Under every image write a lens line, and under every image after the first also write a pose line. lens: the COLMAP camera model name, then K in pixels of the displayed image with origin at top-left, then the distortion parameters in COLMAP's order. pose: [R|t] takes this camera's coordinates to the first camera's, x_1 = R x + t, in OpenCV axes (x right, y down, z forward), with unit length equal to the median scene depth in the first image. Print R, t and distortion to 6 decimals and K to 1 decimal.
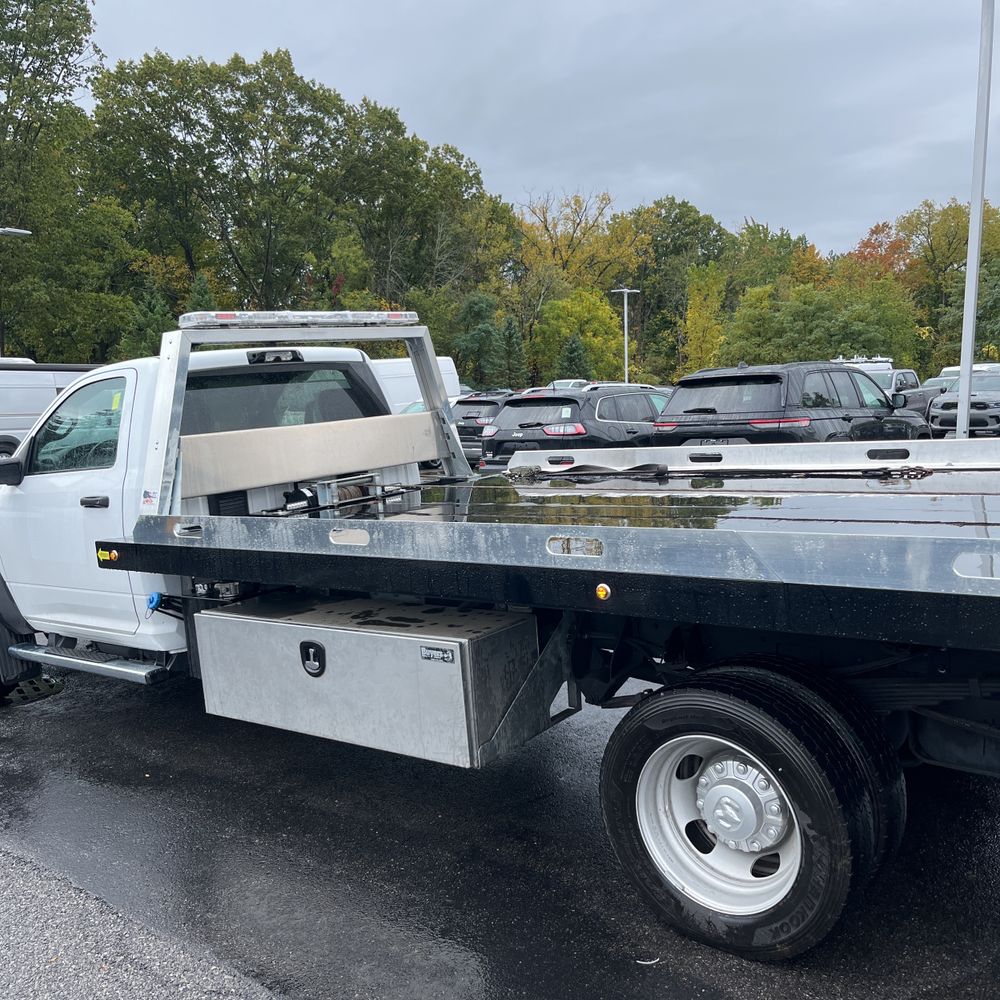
lens RADIAL K [[1023.7, 0, 507.8], [0, 1023.7, 505.2], [0, 0, 1]] dist [0.018360, 0.000000]
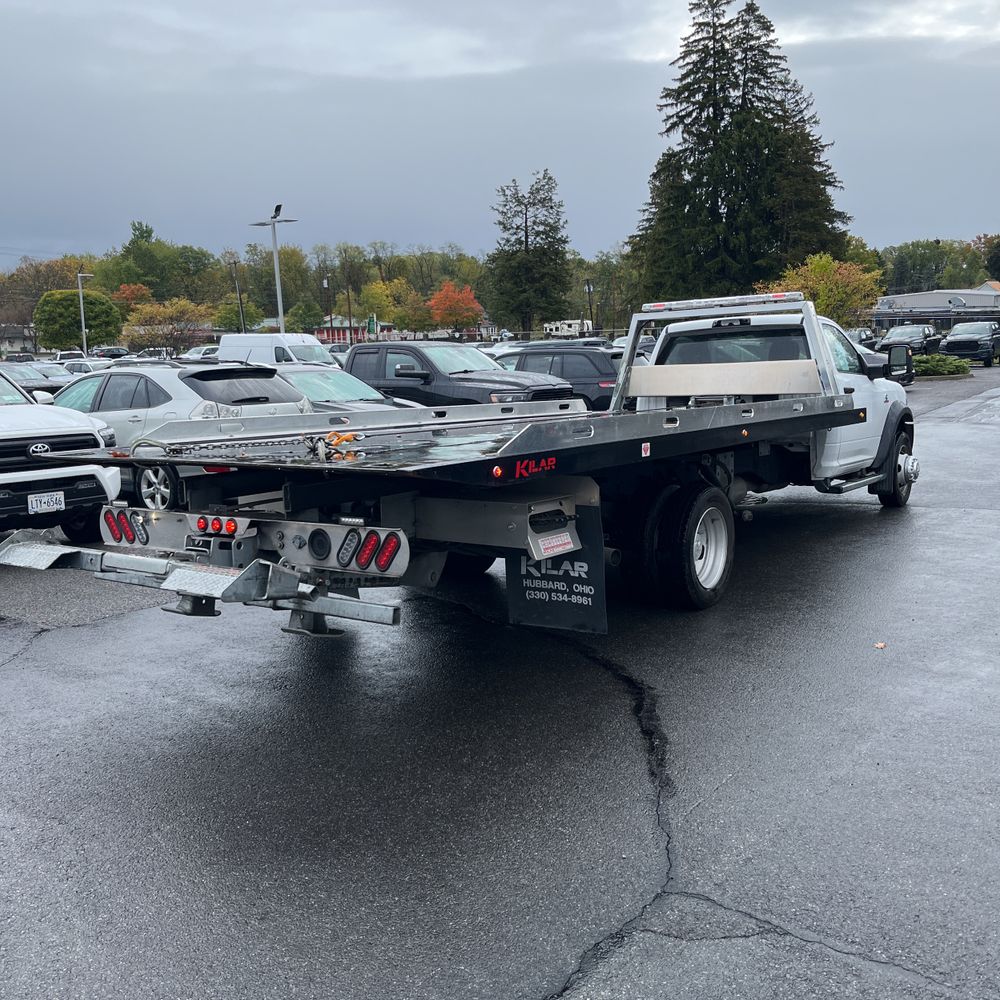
lens RADIAL K [[1023.7, 0, 485.1], [0, 1023.7, 501.5], [0, 0, 1]] dist [0.018360, 0.000000]
pose [[0.070256, 0.190795, -0.979113, 1.338971], [-0.093486, 0.978477, 0.183963, -0.117329], [0.993139, 0.078609, 0.086581, 0.422352]]
